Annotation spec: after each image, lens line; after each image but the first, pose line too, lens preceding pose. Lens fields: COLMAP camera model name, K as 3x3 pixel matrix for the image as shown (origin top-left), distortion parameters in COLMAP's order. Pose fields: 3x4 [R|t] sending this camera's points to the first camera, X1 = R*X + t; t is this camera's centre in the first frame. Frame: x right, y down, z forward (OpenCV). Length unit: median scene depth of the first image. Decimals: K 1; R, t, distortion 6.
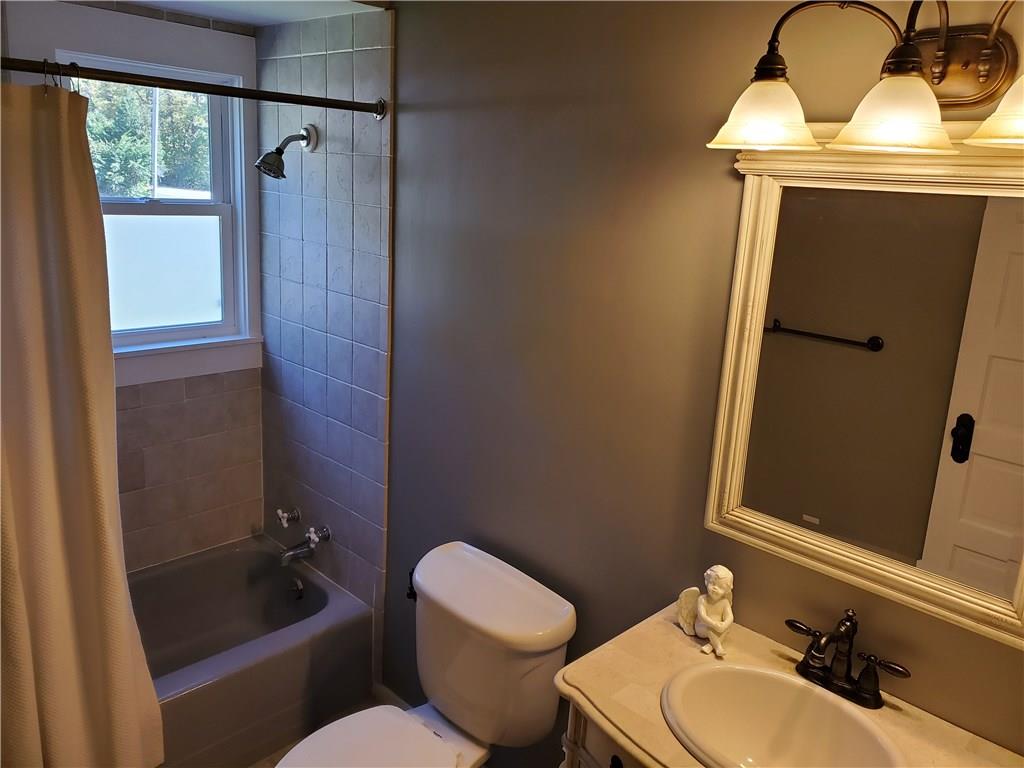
lens RADIAL K [[763.4, 0, 512.0], [0, 763.4, 384.0], [0, 0, 1]] dist [-0.001536, -0.001540]
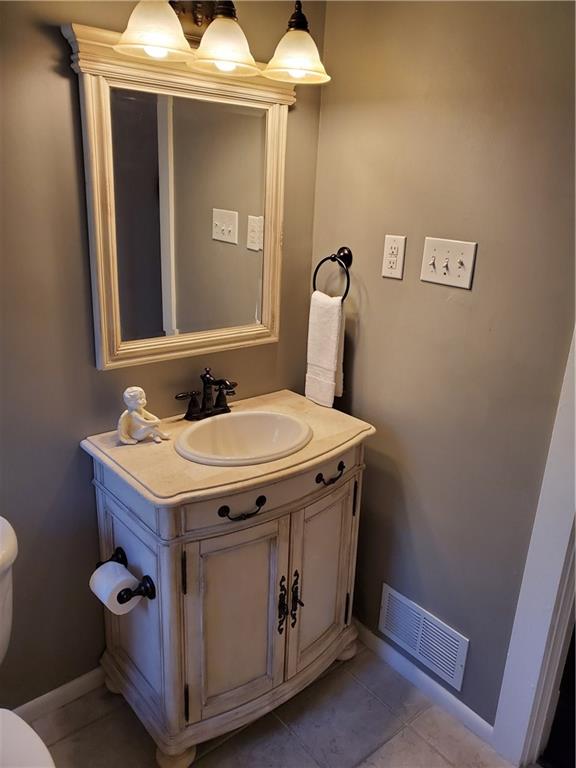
lens RADIAL K [[611.9, 0, 288.0], [0, 611.9, 384.0], [0, 0, 1]] dist [0.004792, 0.002373]
pose [[0.079059, -0.376600, 0.922996, -0.775715], [0.196790, 0.913570, 0.355898, -0.108126], [-0.977253, 0.153500, 0.146337, 0.628765]]
